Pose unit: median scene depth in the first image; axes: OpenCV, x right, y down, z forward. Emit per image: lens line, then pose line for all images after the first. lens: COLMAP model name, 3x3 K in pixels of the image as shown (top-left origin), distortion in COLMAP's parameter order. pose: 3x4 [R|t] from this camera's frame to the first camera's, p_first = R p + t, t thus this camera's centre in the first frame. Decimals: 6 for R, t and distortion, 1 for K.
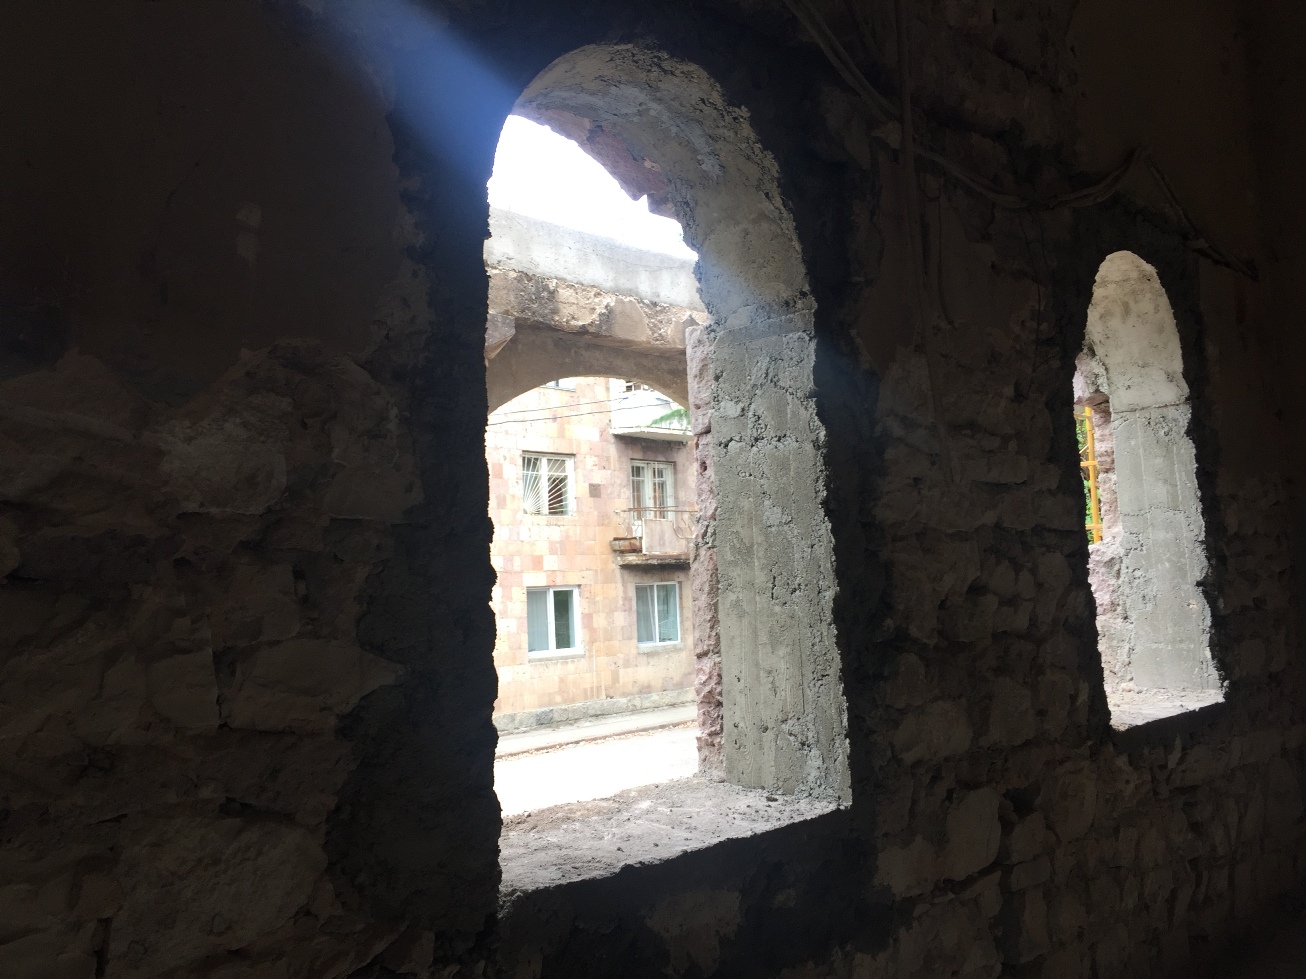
lens RADIAL K [[1120.1, 0, 653.0], [0, 1120.1, 489.5], [0, 0, 1]] dist [0.035688, 0.000334]
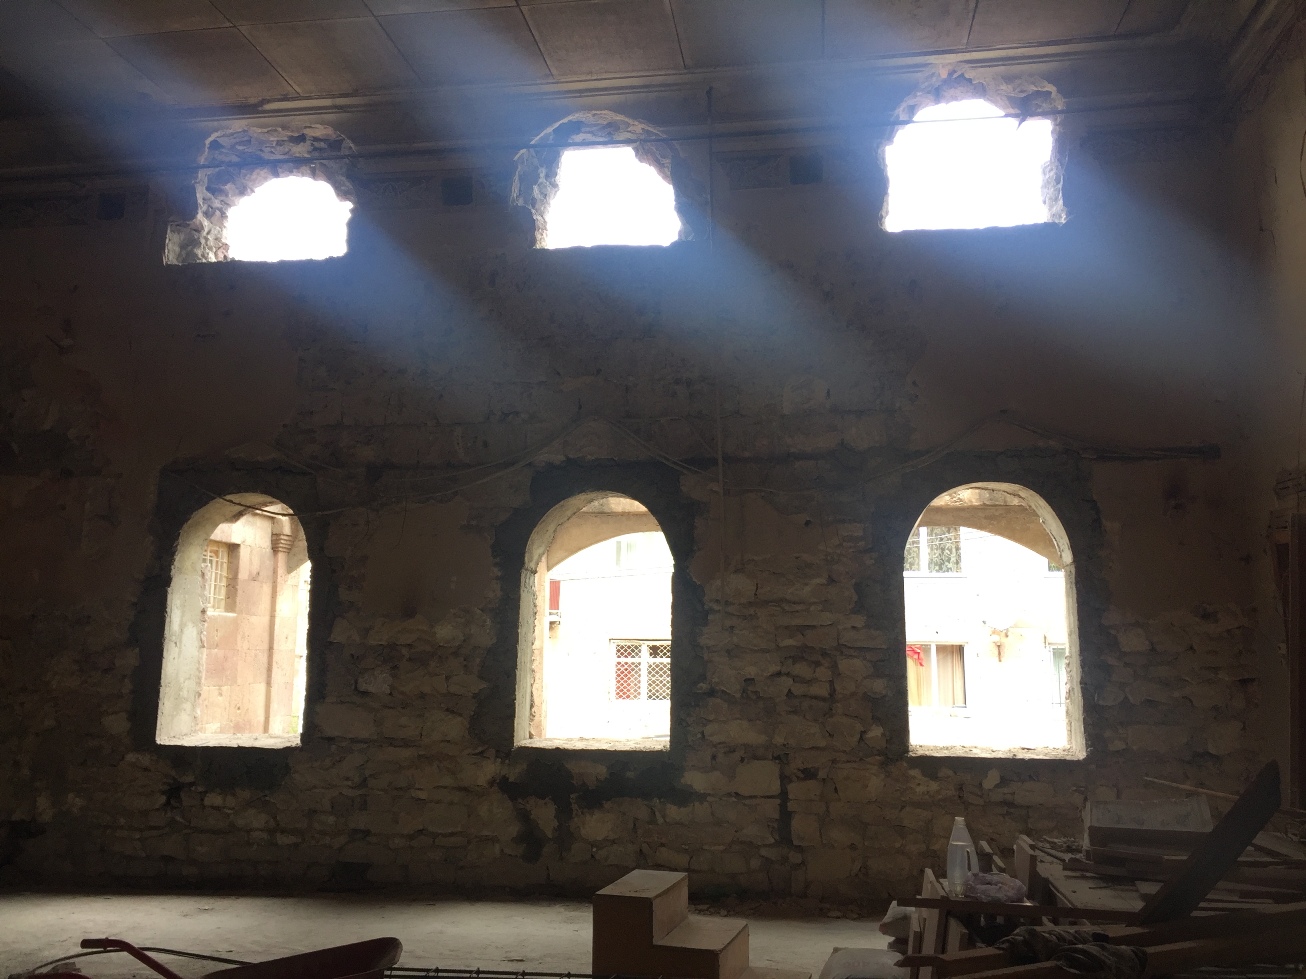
lens RADIAL K [[1120.1, 0, 653.0], [0, 1120.1, 489.5], [0, 0, 1]] dist [0.035688, 0.000334]
pose [[0.590865, -0.064588, -0.804181, 2.279655], [0.045053, 0.997876, -0.047042, -0.215094], [0.805512, -0.008435, 0.592520, -0.613244]]
